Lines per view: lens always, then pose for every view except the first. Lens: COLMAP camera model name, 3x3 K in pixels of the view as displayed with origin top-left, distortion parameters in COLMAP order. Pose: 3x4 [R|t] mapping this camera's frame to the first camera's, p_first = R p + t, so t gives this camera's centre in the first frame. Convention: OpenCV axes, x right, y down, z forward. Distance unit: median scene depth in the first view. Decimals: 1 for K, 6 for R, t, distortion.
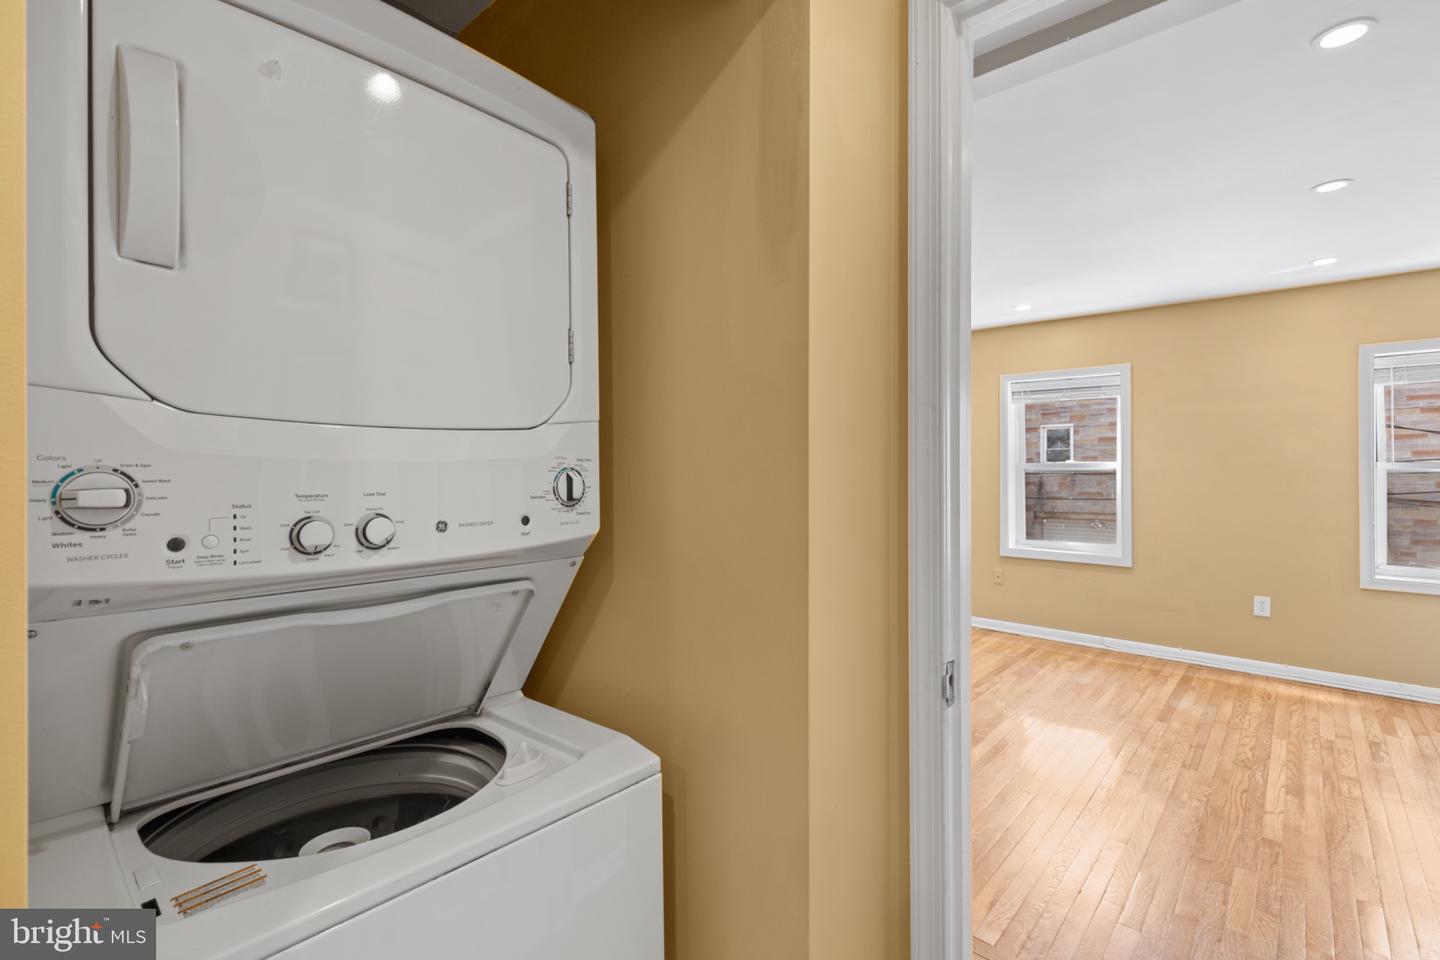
lens RADIAL K [[656.3, 0, 720.9], [0, 656.3, 467.8], [0, 0, 1]] dist [0.003041, -0.000334]
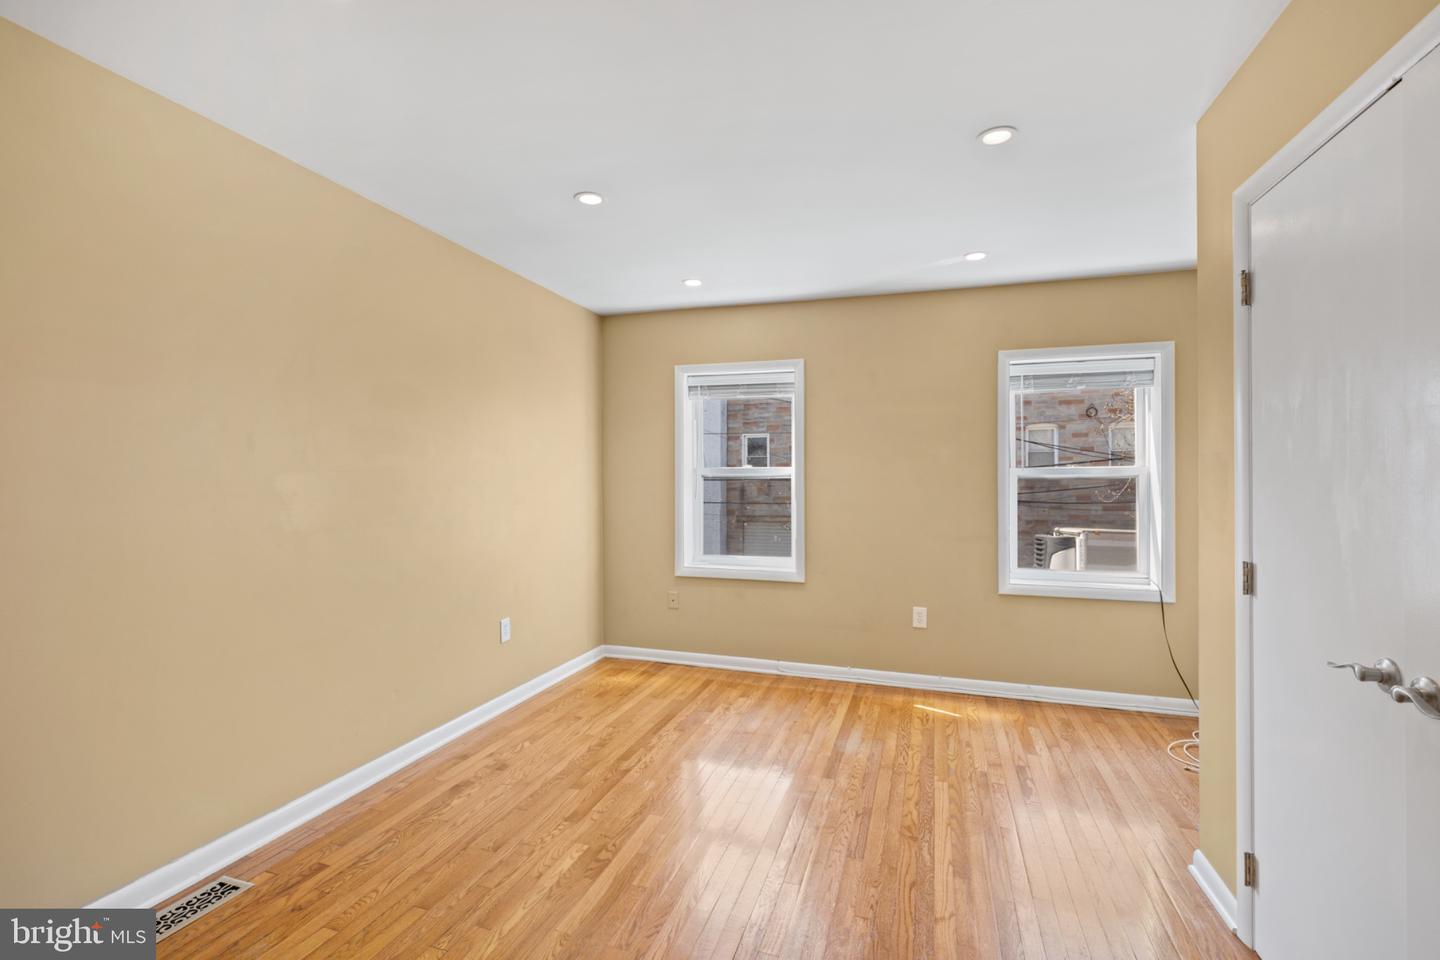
lens RADIAL K [[656.3, 0, 719.9], [0, 656.3, 480.9], [0, 0, 1]] dist [0.003041, -0.000334]
pose [[0.917489, -0.004730, 0.397734, 0.190216], [0.000849, 0.999950, 0.009932, 0.000654], [-0.397761, -0.008774, 0.917447, 0.260147]]
